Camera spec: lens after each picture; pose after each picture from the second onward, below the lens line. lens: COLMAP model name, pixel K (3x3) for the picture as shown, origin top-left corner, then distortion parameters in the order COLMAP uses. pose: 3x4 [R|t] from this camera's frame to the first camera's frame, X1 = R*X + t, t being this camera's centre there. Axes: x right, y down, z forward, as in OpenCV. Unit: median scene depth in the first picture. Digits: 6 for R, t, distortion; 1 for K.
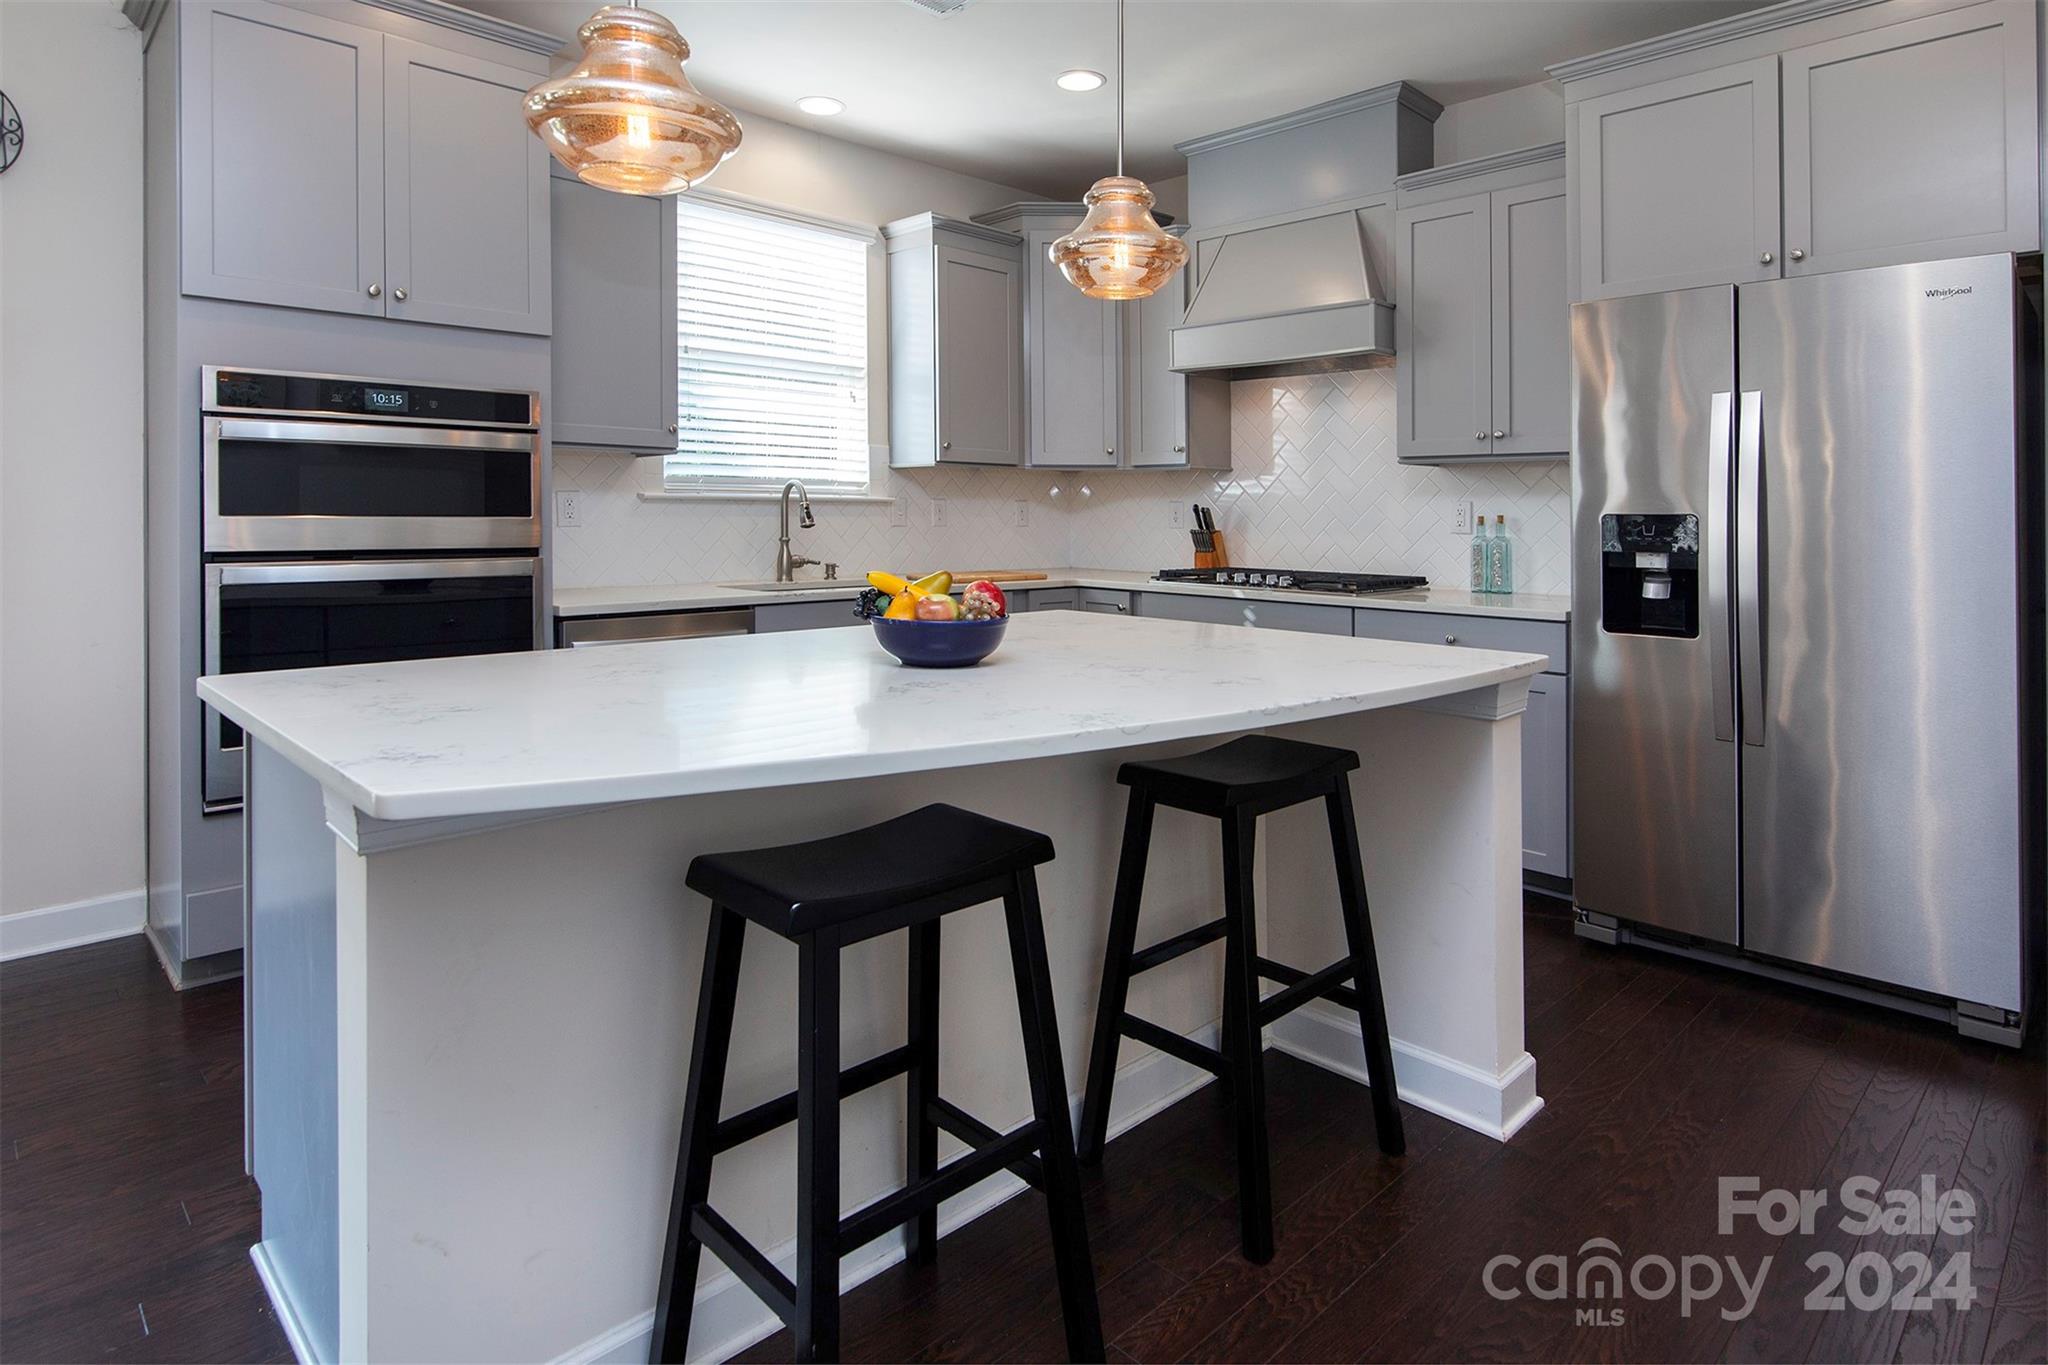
lens RADIAL K [[1119.3, 0, 1024.0], [0, 1119.3, 682.5], [0, 0, 1]] dist [-0.004941, -0.001928]
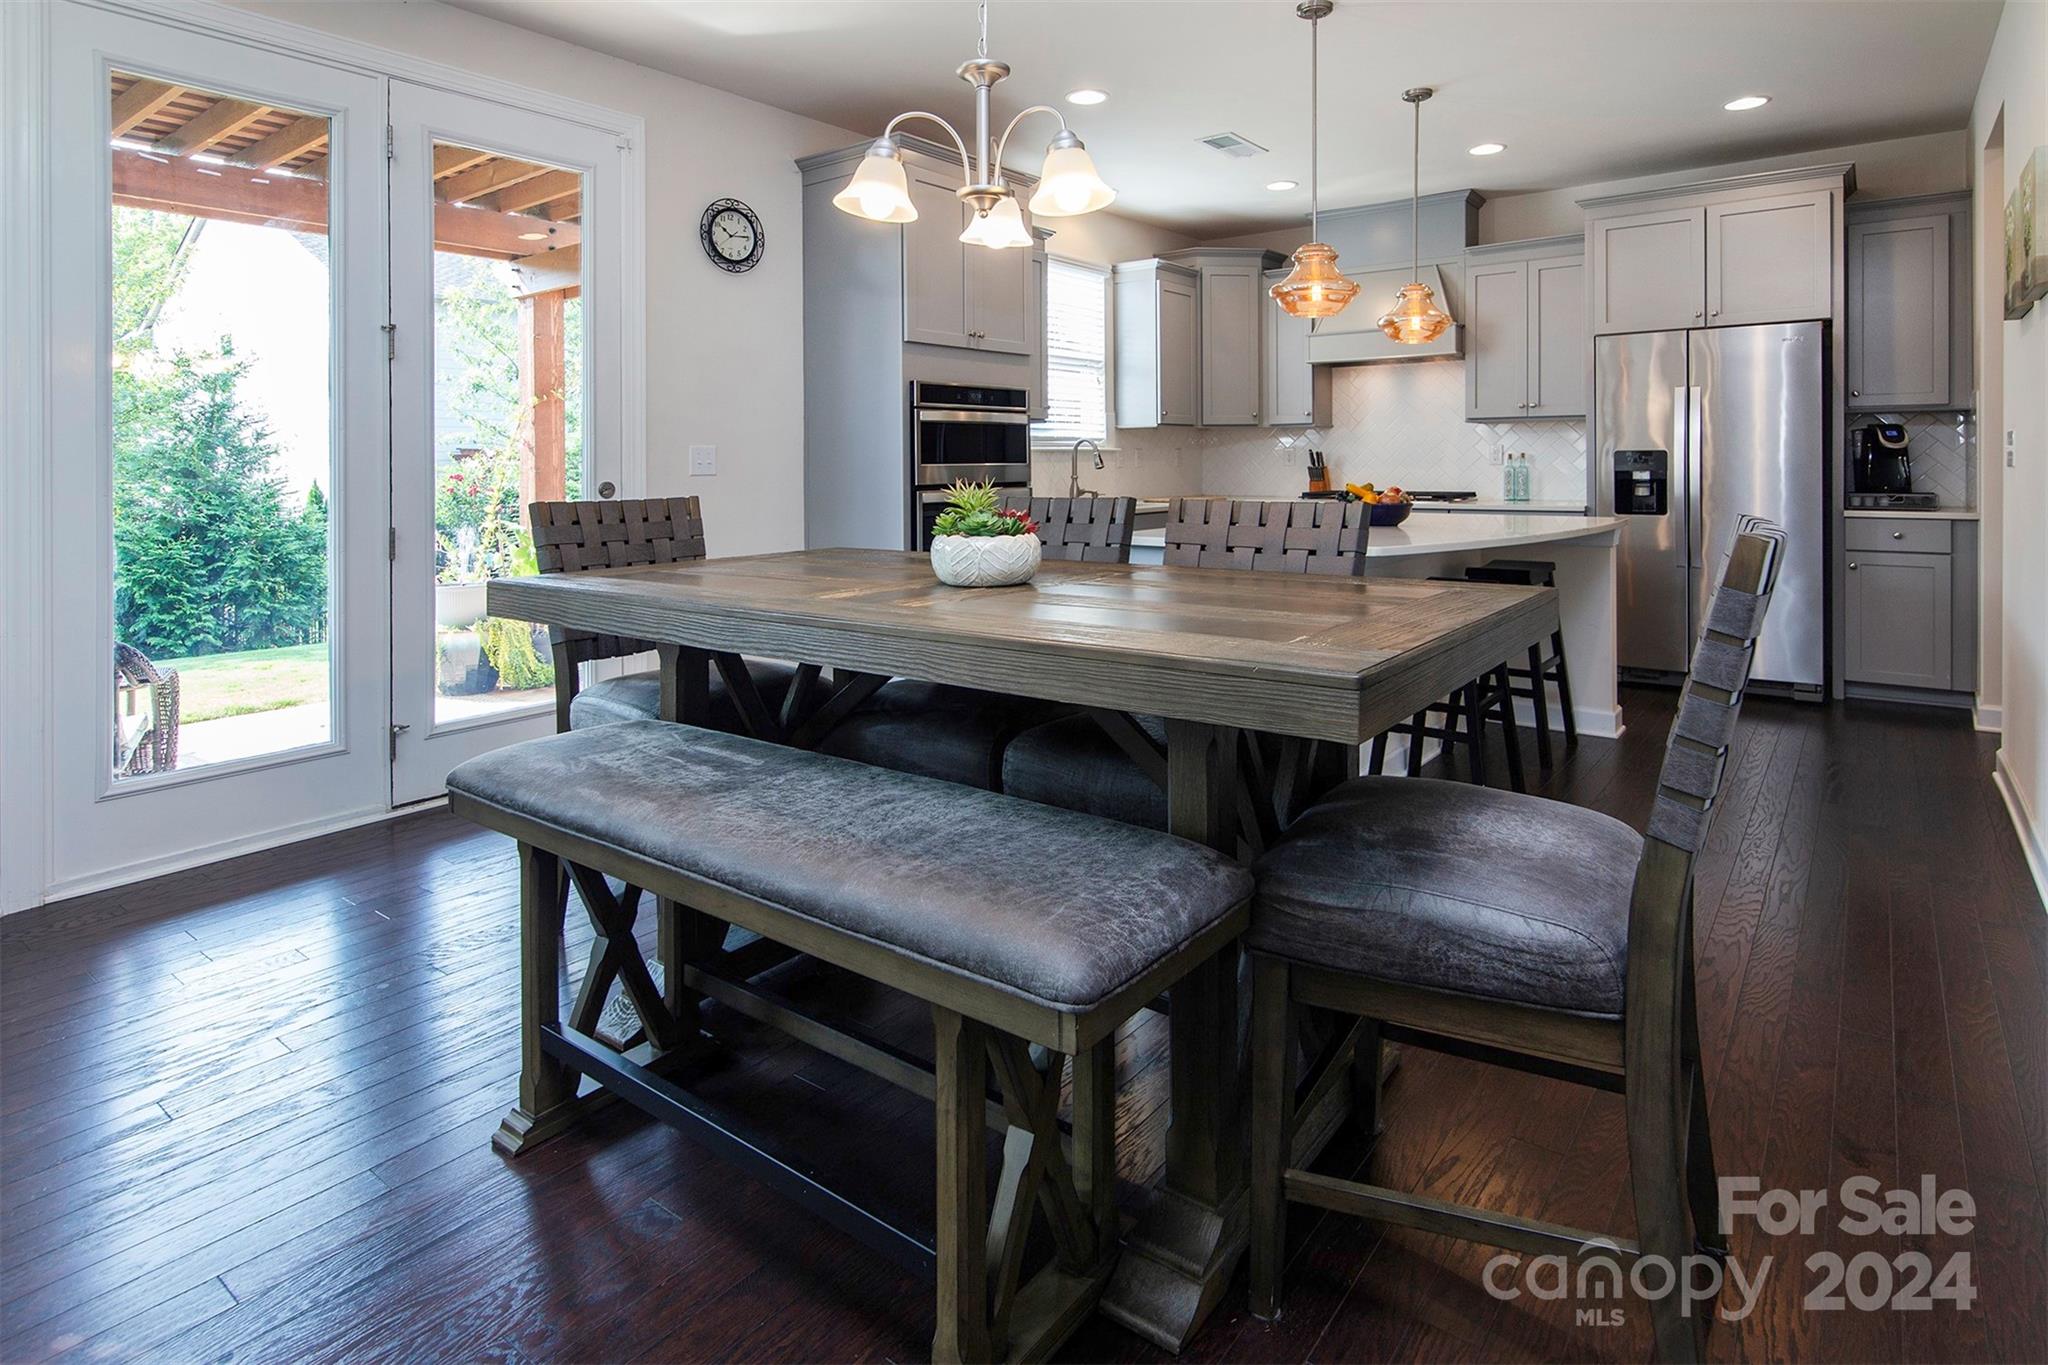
lens RADIAL K [[1064.6, 0, 1024.0], [0, 1064.6, 682.5], [0, 0, 1]] dist [-0.004346, -0.000765]
pose [[0.990510, -0.046157, 0.129459, -0.551805], [0.038962, 0.997581, 0.057567, 0.074242], [-0.131802, -0.051976, 0.989912, -0.506767]]
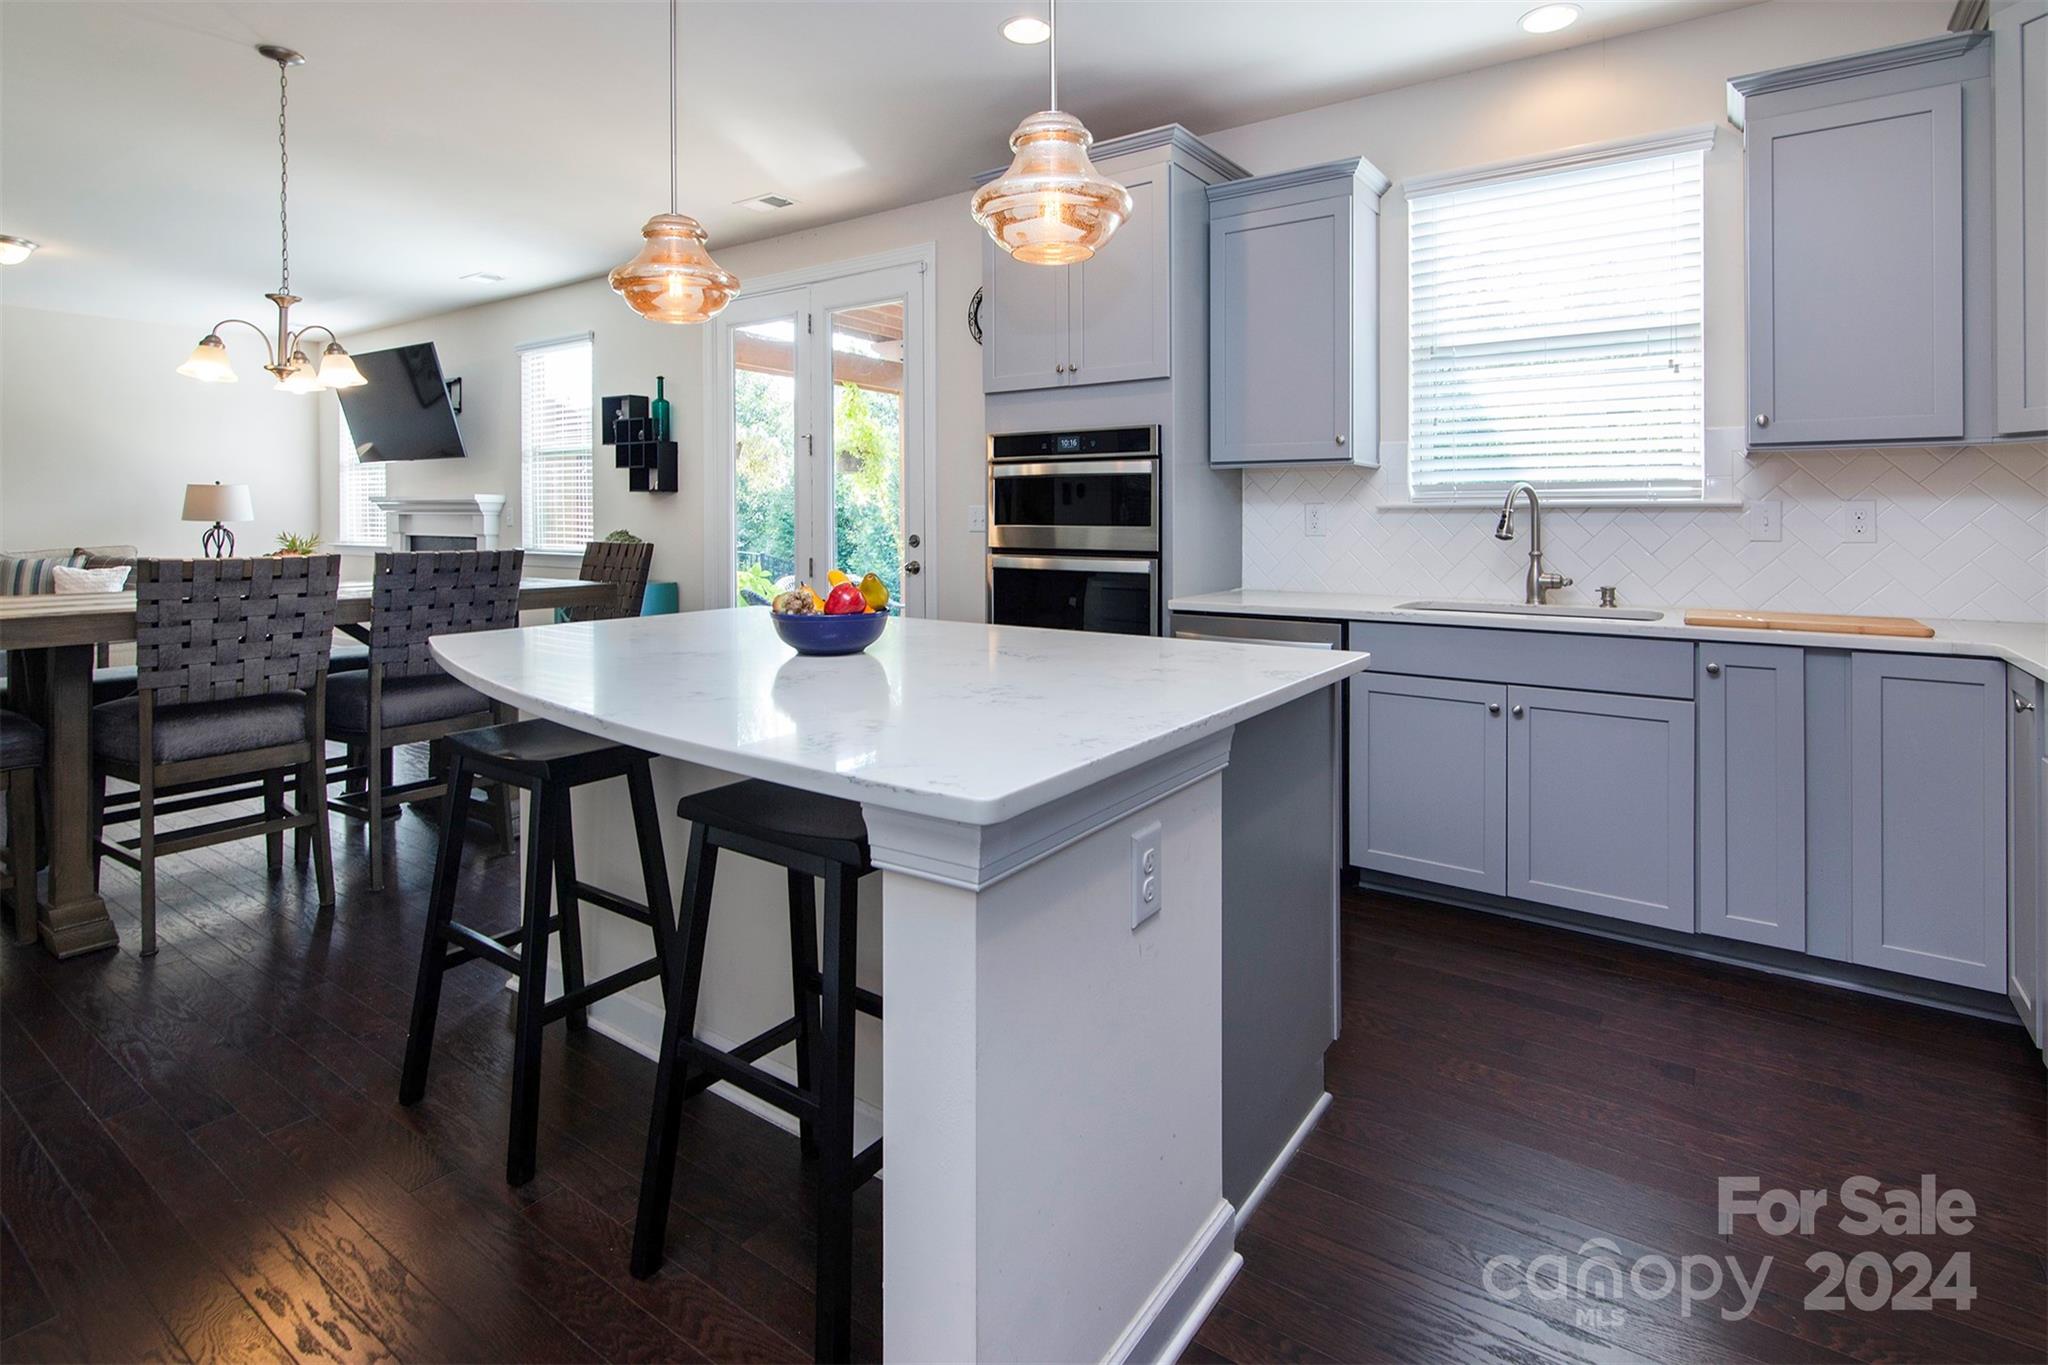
lens RADIAL K [[1000.2, 0, 1024.0], [0, 1000.2, 682.5], [0, 0, 1]] dist [-0.003754, -0.000697]
pose [[0.170477, 0.158108, -0.972594, 0.535283], [-0.144530, 0.980380, 0.134040, -0.089123], [0.974705, 0.117718, 0.189983, 0.561140]]
